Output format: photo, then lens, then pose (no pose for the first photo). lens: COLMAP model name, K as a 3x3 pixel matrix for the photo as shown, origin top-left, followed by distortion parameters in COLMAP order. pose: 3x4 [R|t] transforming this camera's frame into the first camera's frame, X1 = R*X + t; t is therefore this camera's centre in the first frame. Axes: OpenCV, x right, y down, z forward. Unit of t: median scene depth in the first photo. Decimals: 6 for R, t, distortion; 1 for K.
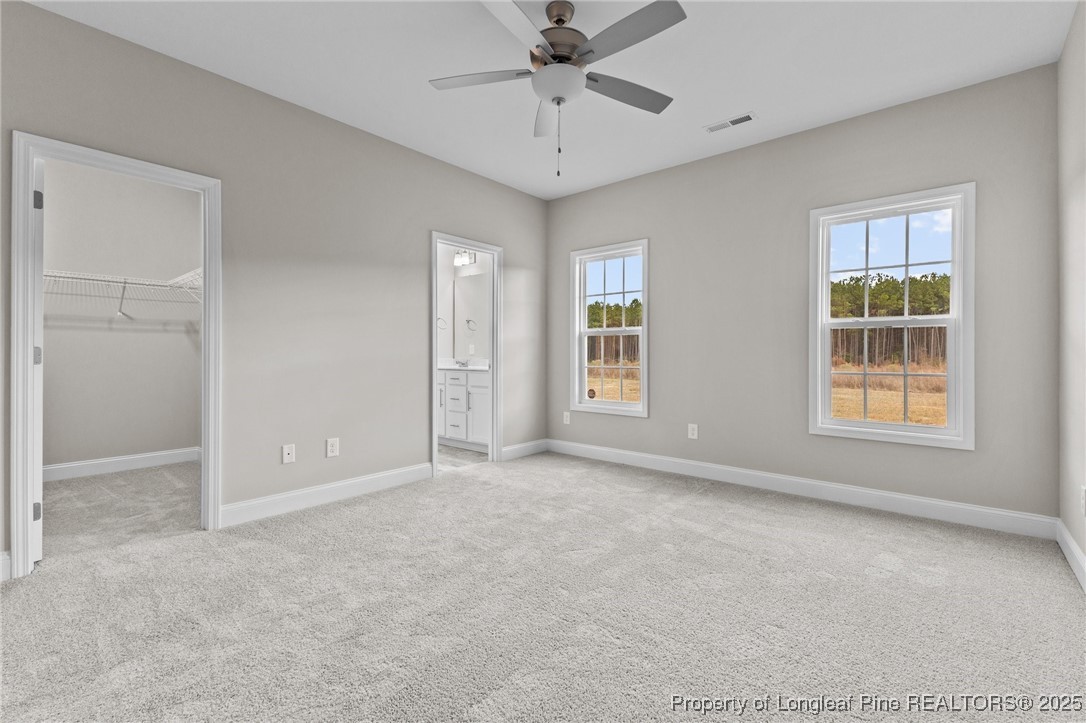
lens RADIAL K [[471.0, 0, 564.1], [0, 471.0, 352.6], [0, 0, 1]] dist [0.013389, -0.000678]
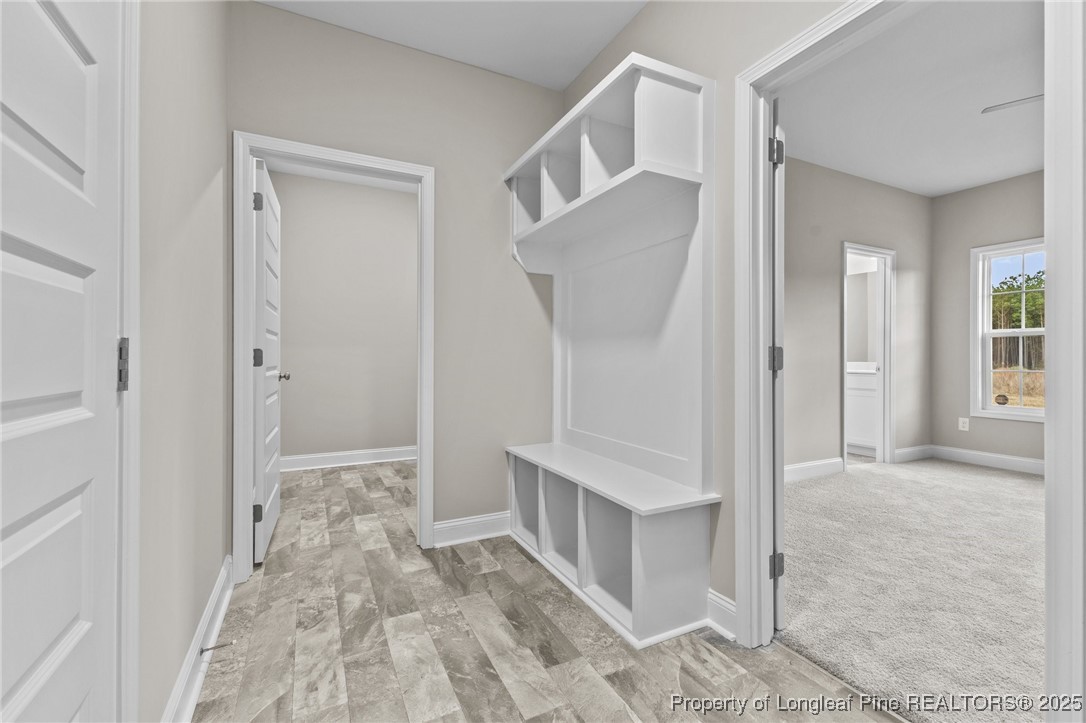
lens RADIAL K [[471.0, 0, 547.3], [0, 471.0, 364.1], [0, 0, 1]] dist [0.013389, -0.000678]
pose [[0.923700, 0.005248, -0.383081, -0.413950], [0.000527, 0.999888, 0.014967, 0.002459], [0.383116, -0.014027, 0.923594, -0.213075]]
